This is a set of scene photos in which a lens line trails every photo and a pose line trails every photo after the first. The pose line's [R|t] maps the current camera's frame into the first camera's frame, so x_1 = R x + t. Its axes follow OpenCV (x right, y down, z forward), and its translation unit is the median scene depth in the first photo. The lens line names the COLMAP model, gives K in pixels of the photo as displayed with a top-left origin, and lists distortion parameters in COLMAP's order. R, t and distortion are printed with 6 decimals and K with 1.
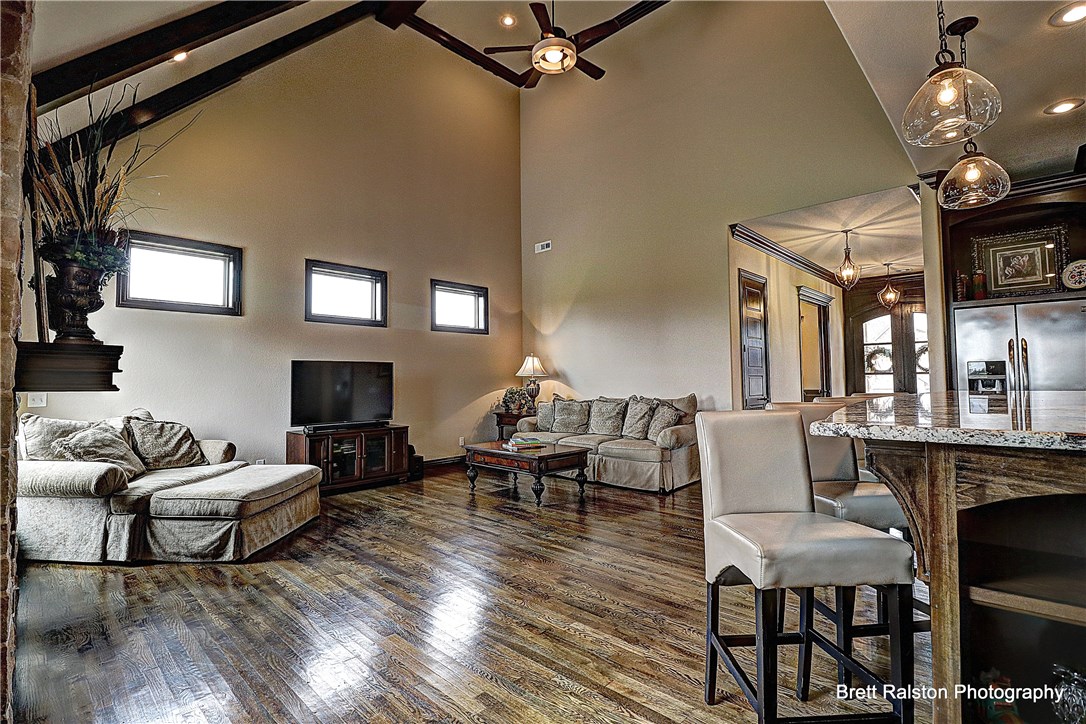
lens RADIAL K [[508.0, 0, 543.0], [0, 508.0, 362.0], [0, 0, 1]] dist [-0.016573, -0.000995]
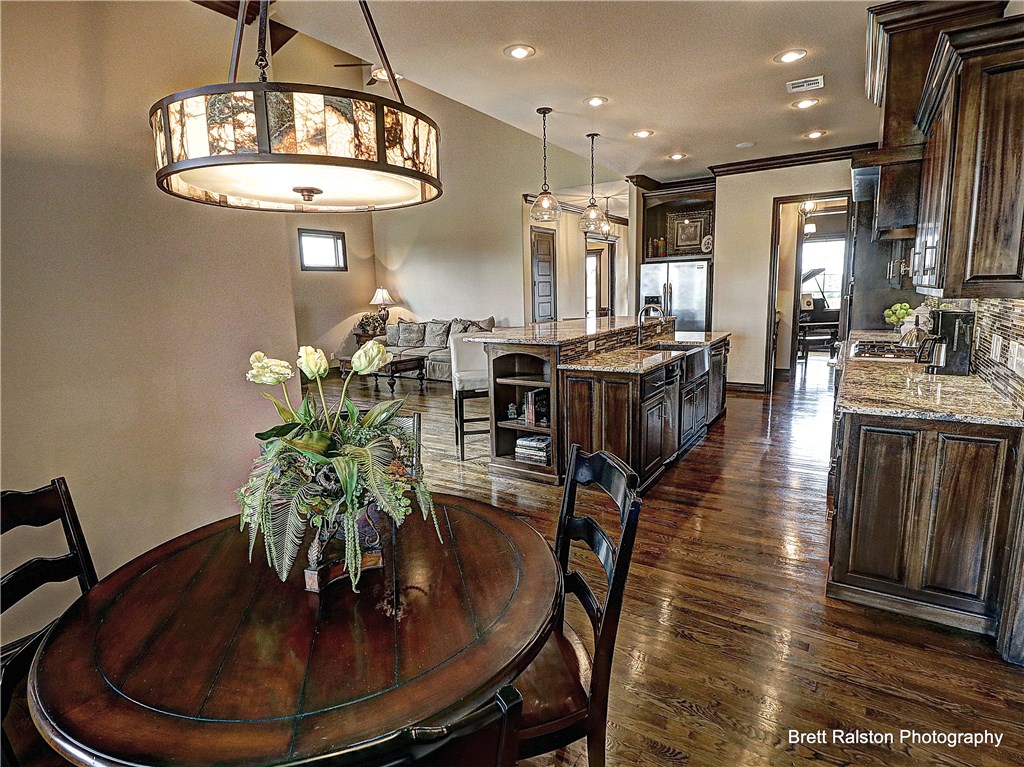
lens RADIAL K [[542.4, 0, 495.9], [0, 542.4, 380.4], [0, 0, 1]] dist [0.000527, -0.016358]
pose [[0.985092, -0.045268, 0.165966, 0.024594], [0.011972, 0.980459, 0.196361, -0.062960], [-0.171612, -0.191446, 0.966384, -0.527762]]
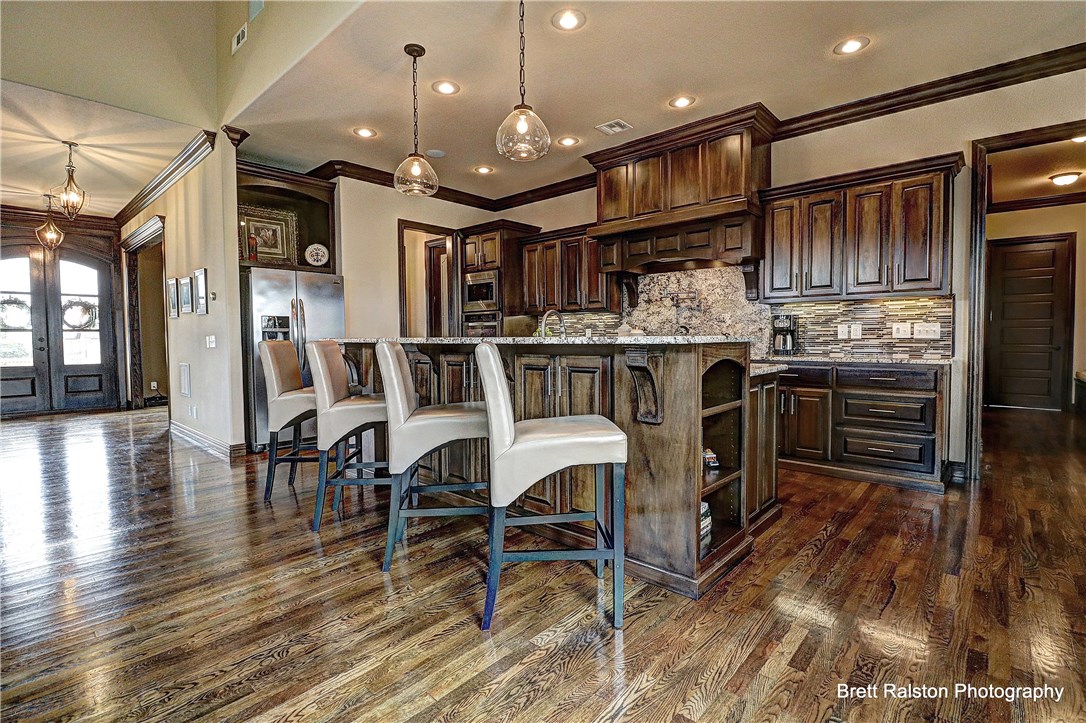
lens RADIAL K [[508.0, 0, 543.0], [0, 508.0, 361.5], [0, 0, 1]] dist [-0.016573, -0.000995]
pose [[-0.026671, -0.037039, 0.998958, -0.212798], [-0.029520, 0.998907, 0.036249, 0.029816], [-0.999208, -0.028522, -0.027735, 0.292840]]
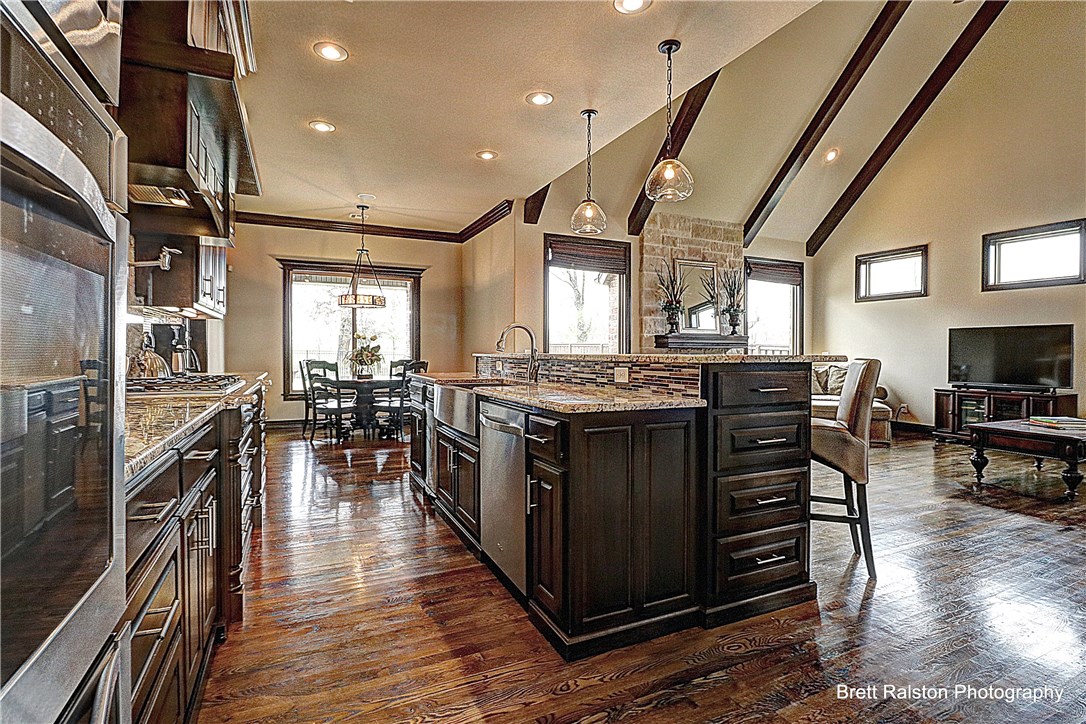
lens RADIAL K [[508.0, 0, 543.0], [0, 508.0, 362.0], [0, 0, 1]] dist [-0.016573, -0.000995]
pose [[-0.353997, 0.026873, -0.934861, 0.909293], [0.035045, 0.999266, 0.015454, 0.023157], [0.934590, -0.027291, -0.354679, 0.483002]]
